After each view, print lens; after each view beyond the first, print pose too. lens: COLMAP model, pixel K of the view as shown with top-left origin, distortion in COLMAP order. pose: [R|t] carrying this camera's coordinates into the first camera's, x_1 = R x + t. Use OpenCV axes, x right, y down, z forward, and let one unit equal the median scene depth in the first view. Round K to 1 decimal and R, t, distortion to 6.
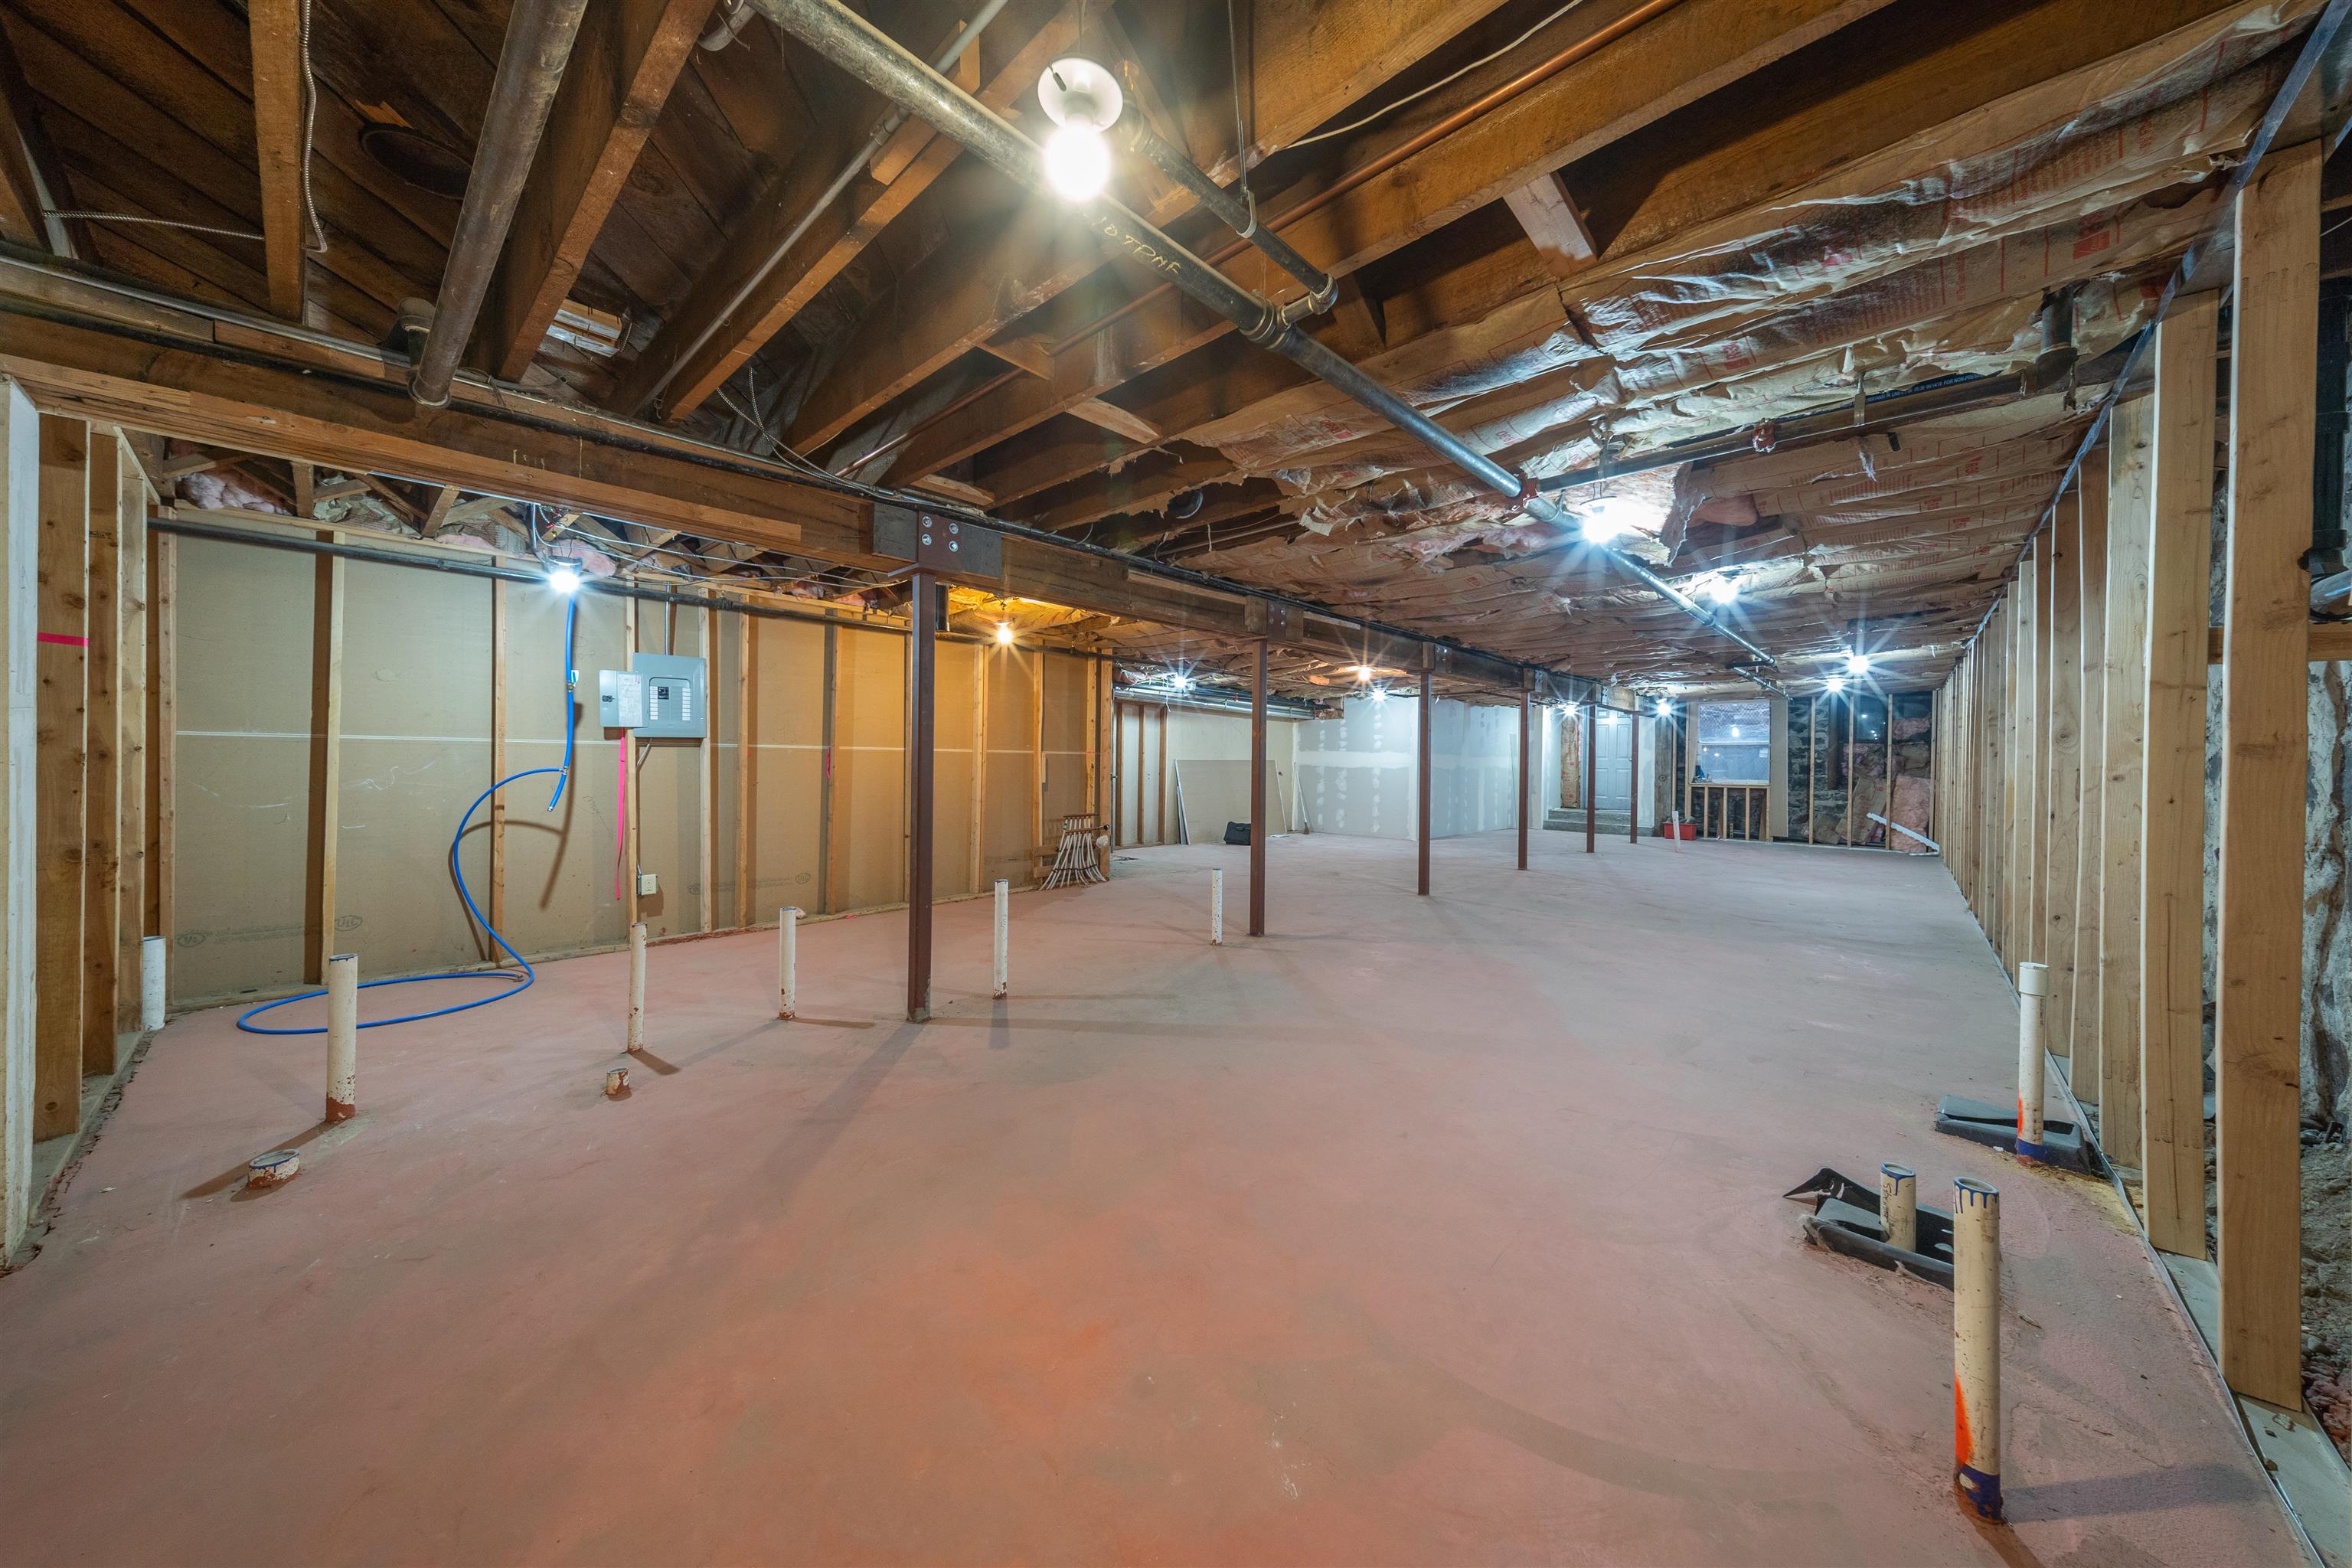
lens RADIAL K [[773.8, 0, 1134.0], [0, 773.8, 754.9], [0, 0, 1]] dist [0.009568, 0.000131]
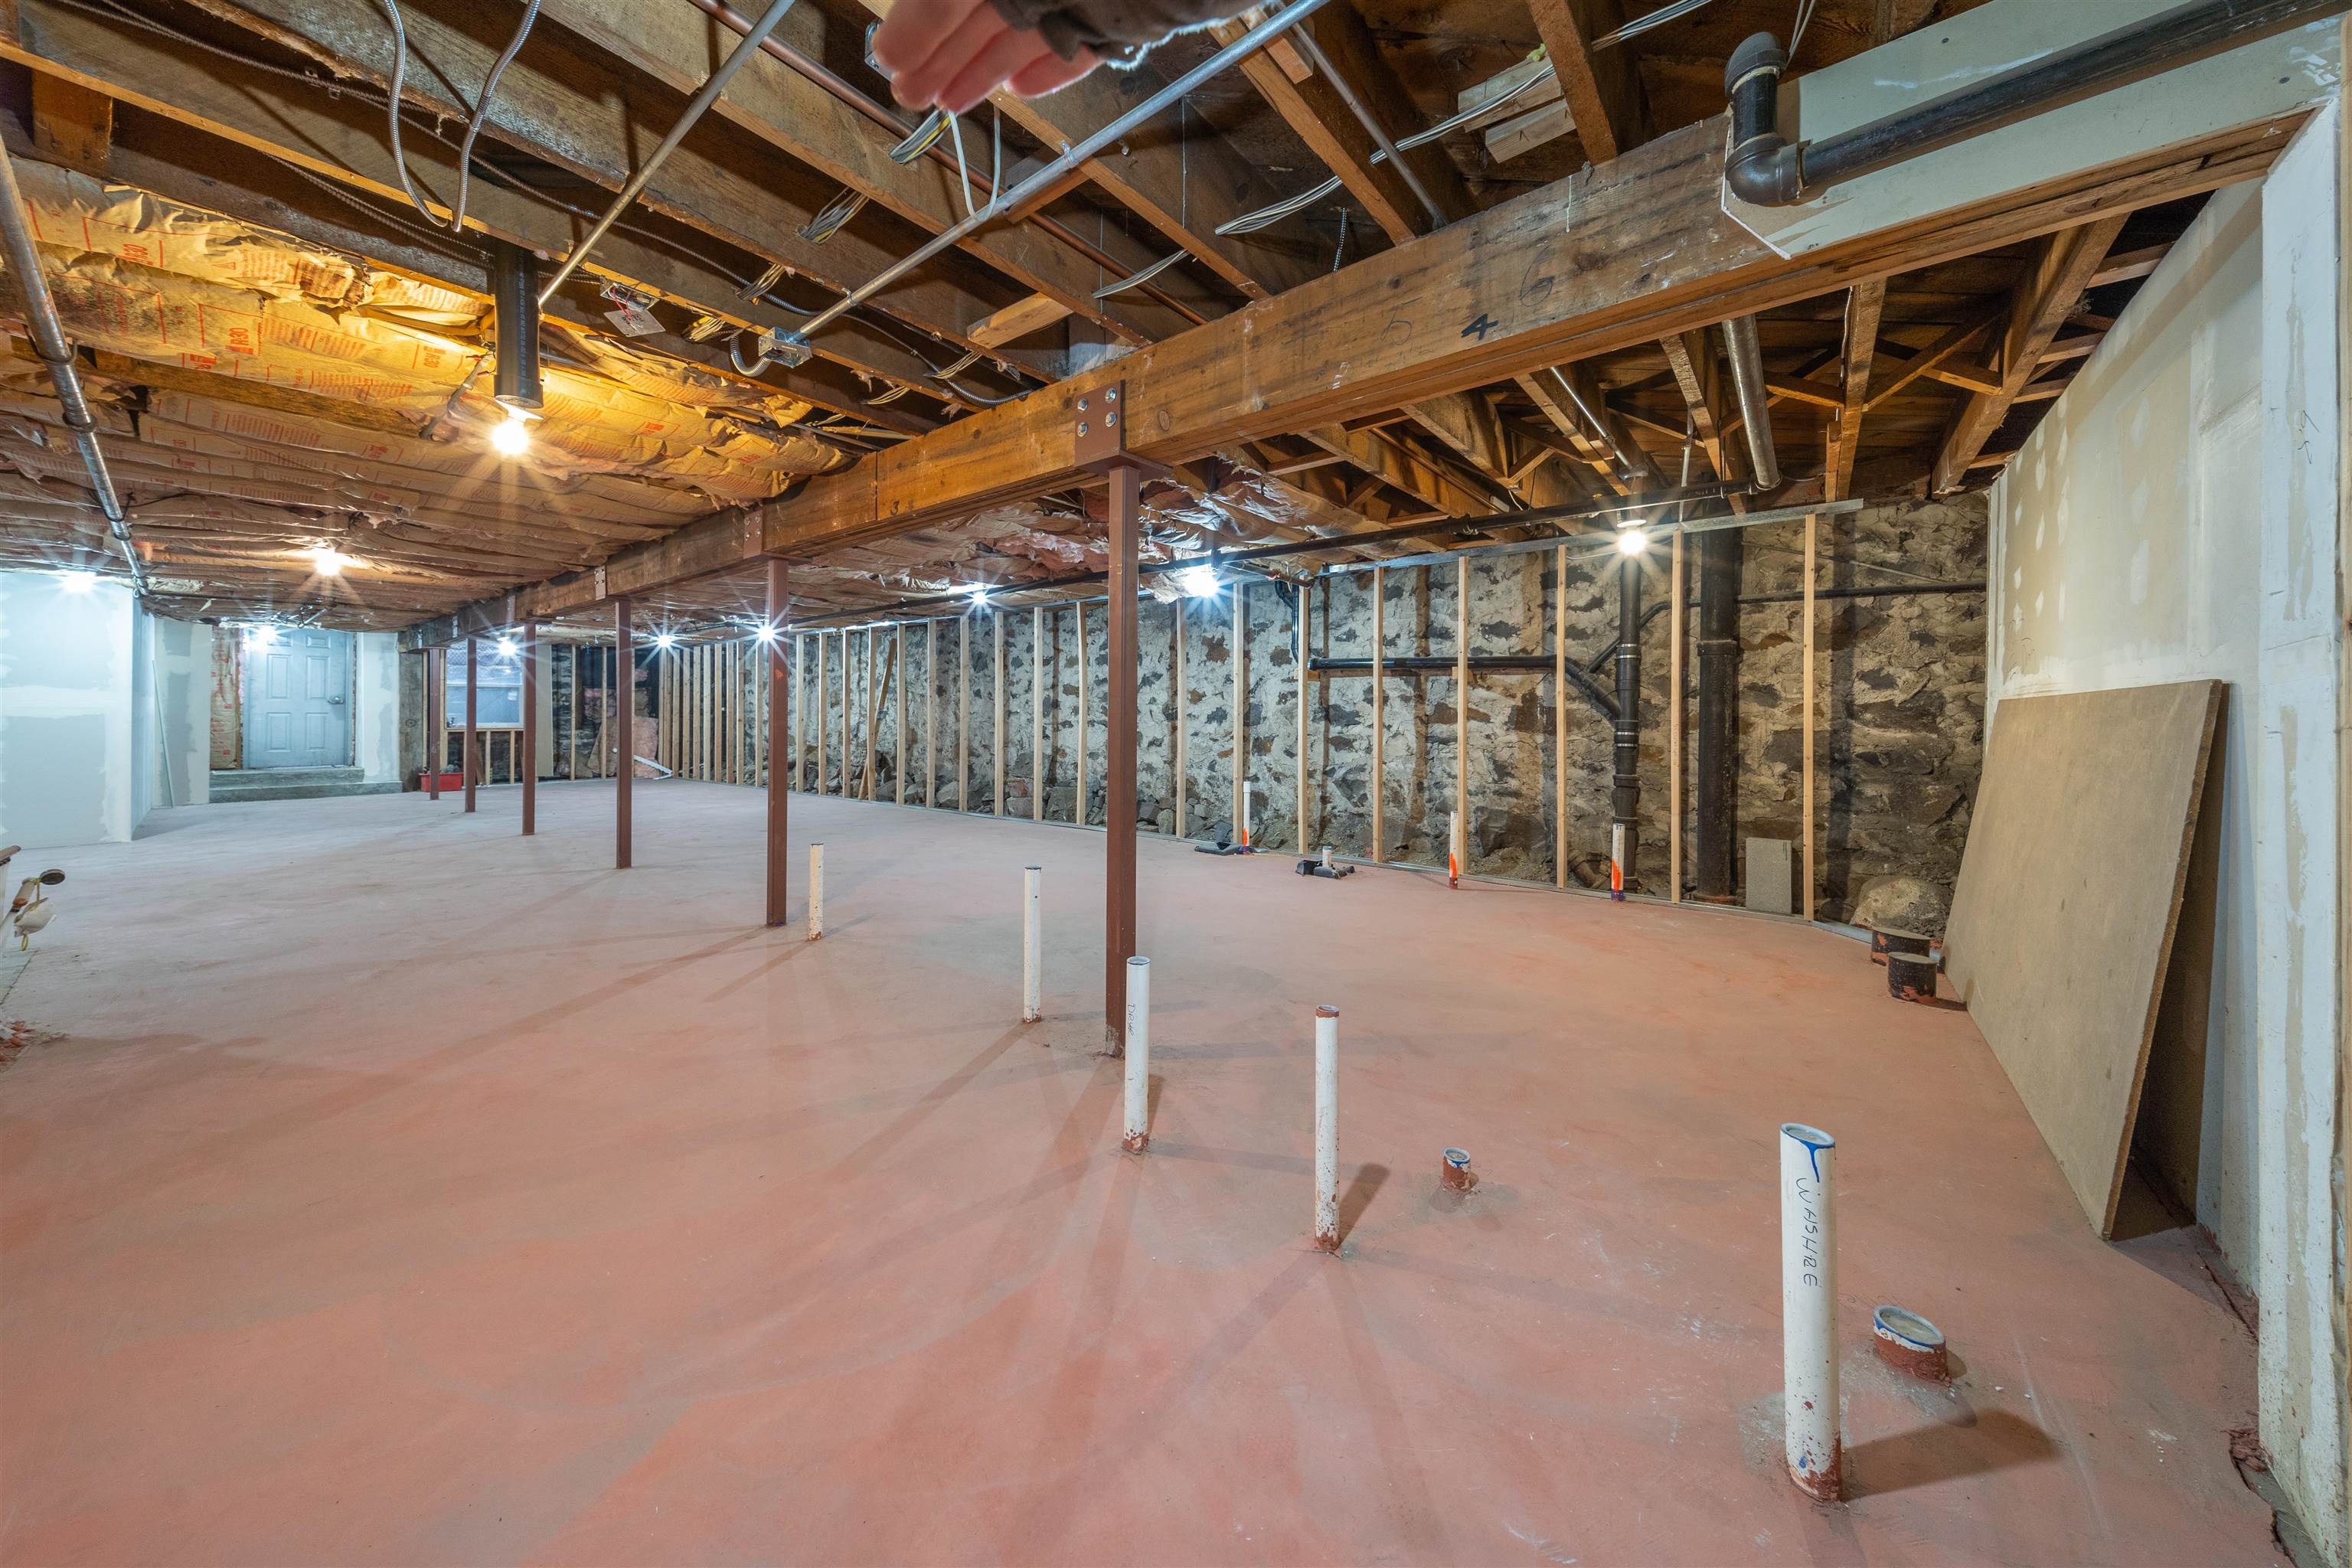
lens RADIAL K [[770.5, 0, 1198.4], [0, 770.5, 713.9], [0, 0, 1]] dist [0.011875, -0.000016]
pose [[-0.089929, -0.013712, 0.995854, -0.425603], [-0.009018, 0.999875, 0.012954, 0.002963], [-0.995907, -0.007815, -0.090041, 0.417000]]
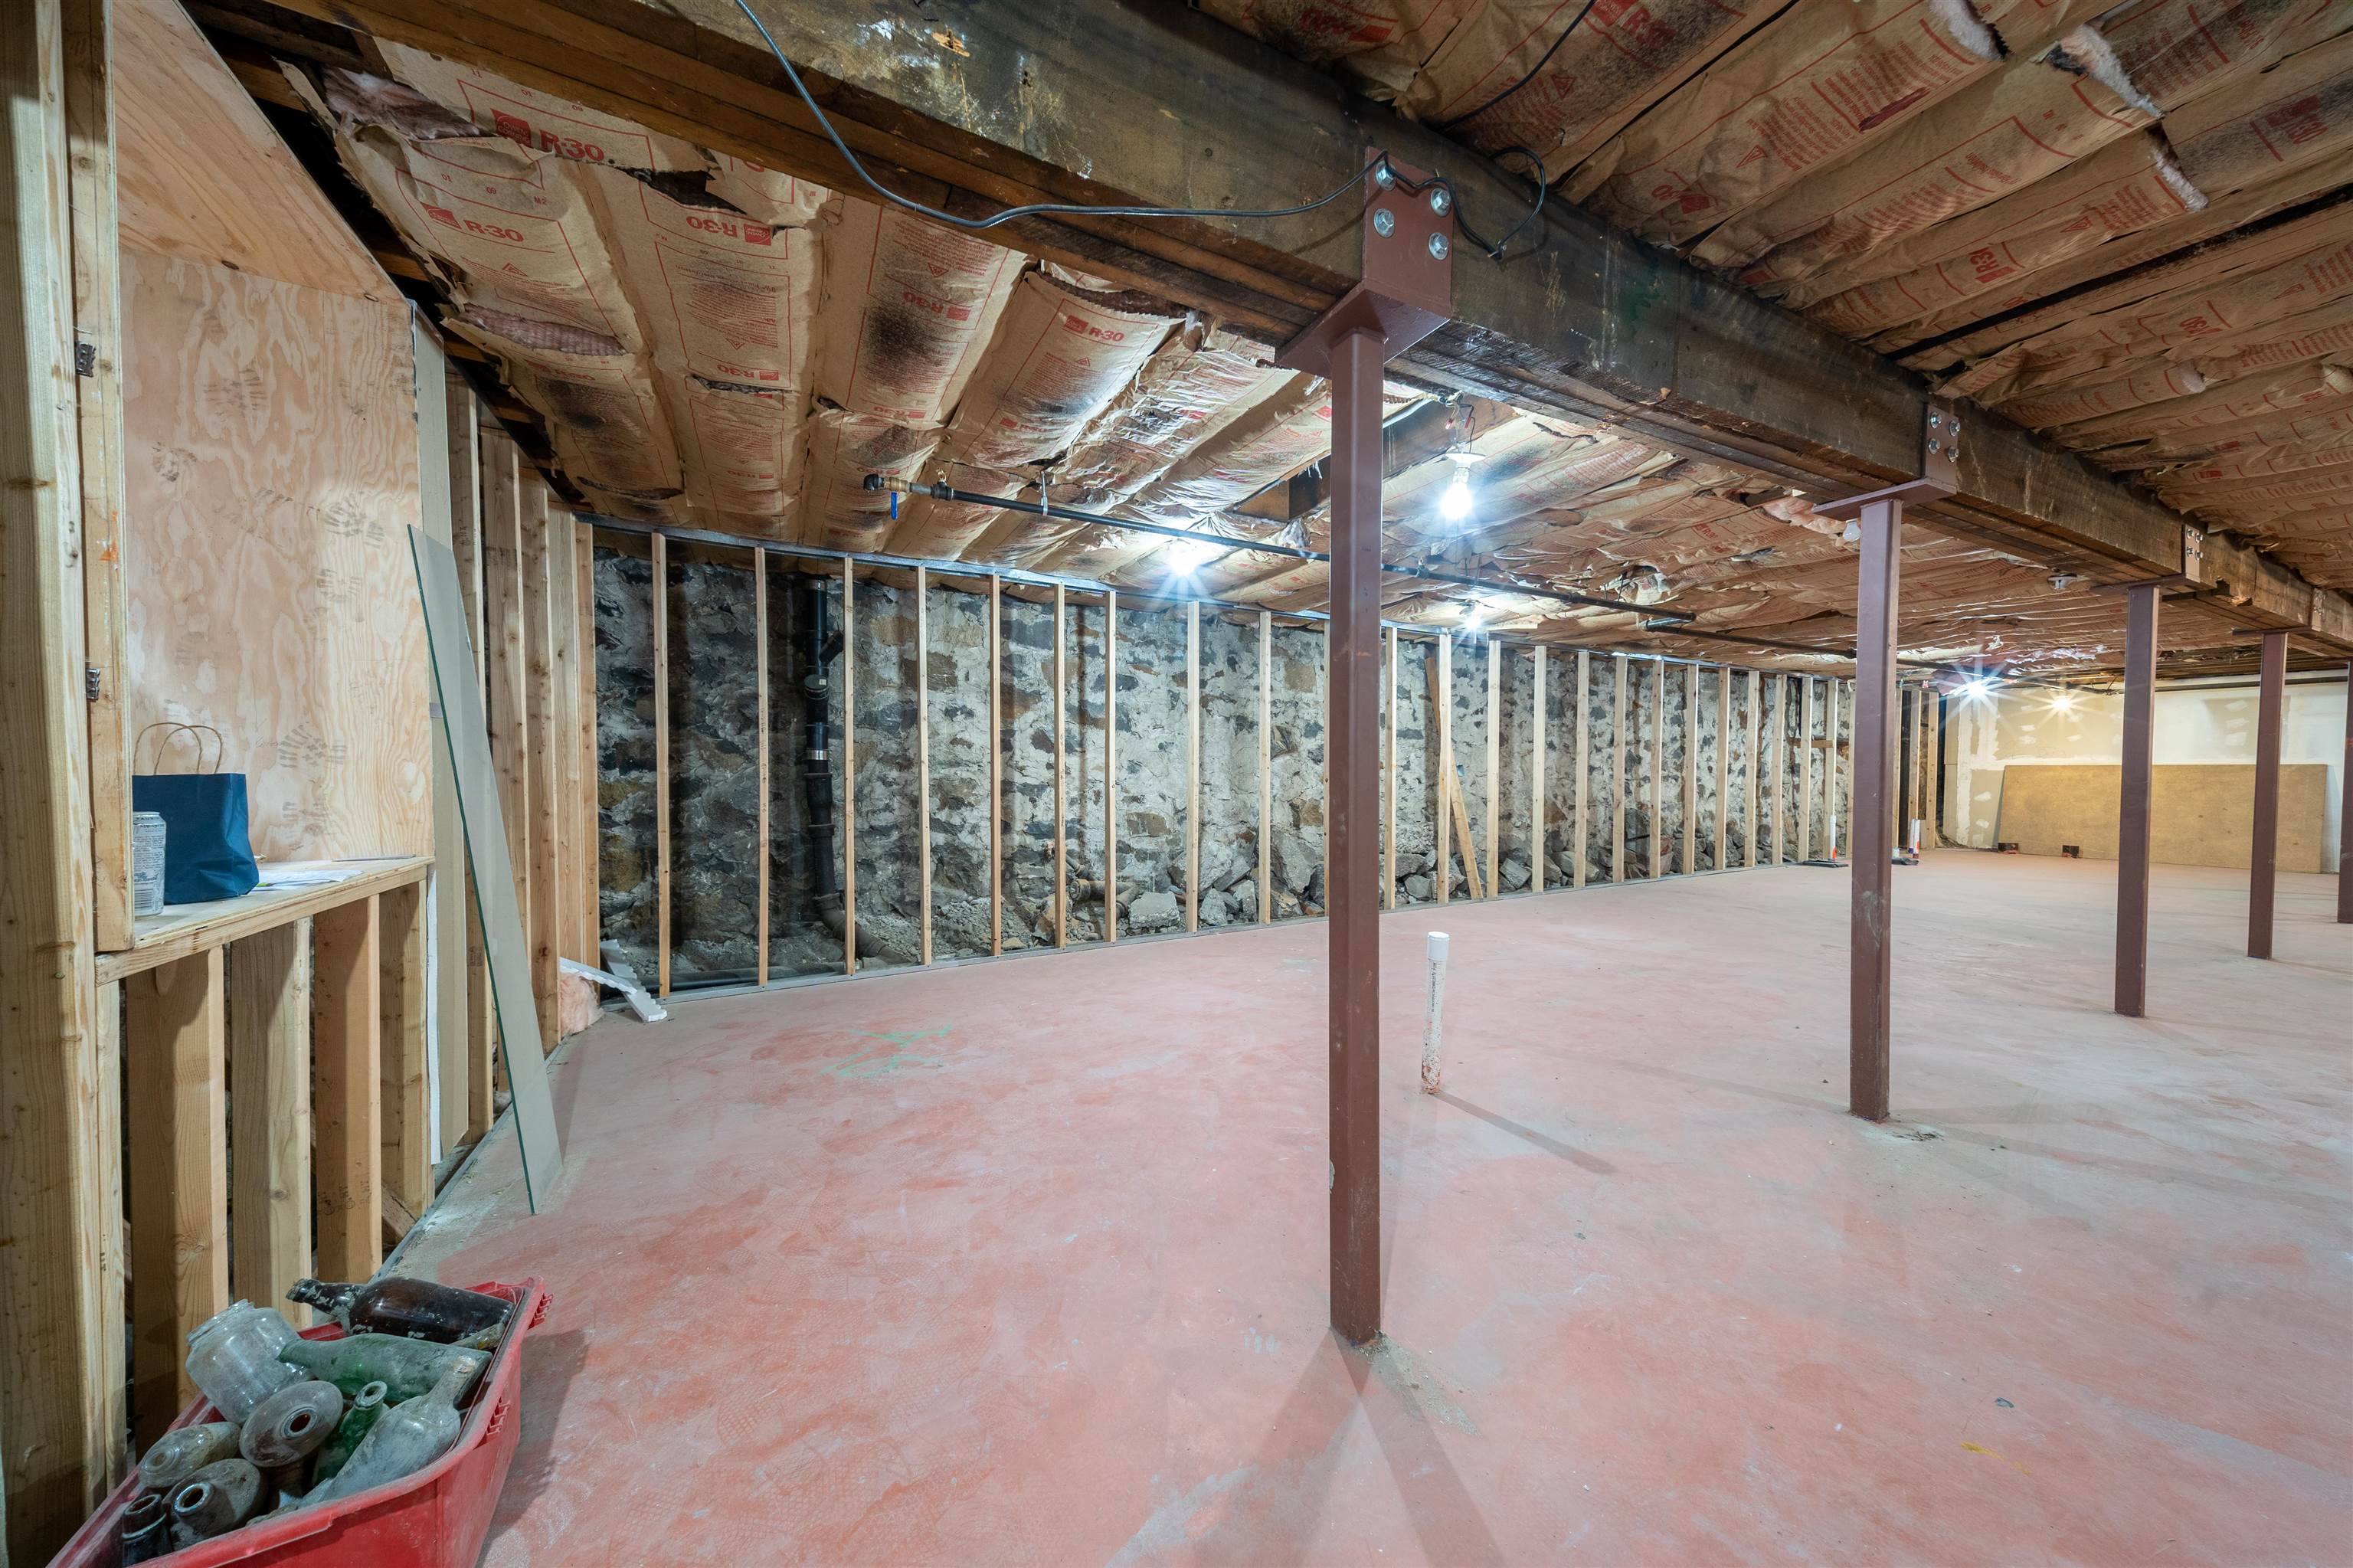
lens RADIAL K [[774.1, 0, 1201.4], [0, 774.1, 785.7], [0, 0, 1]] dist [0.009568, 0.000131]
pose [[-0.944593, -0.020735, 0.327587, 1.016391], [-0.015647, 0.999713, 0.018159, 0.034006], [-0.327870, 0.012027, -0.944646, 1.874328]]
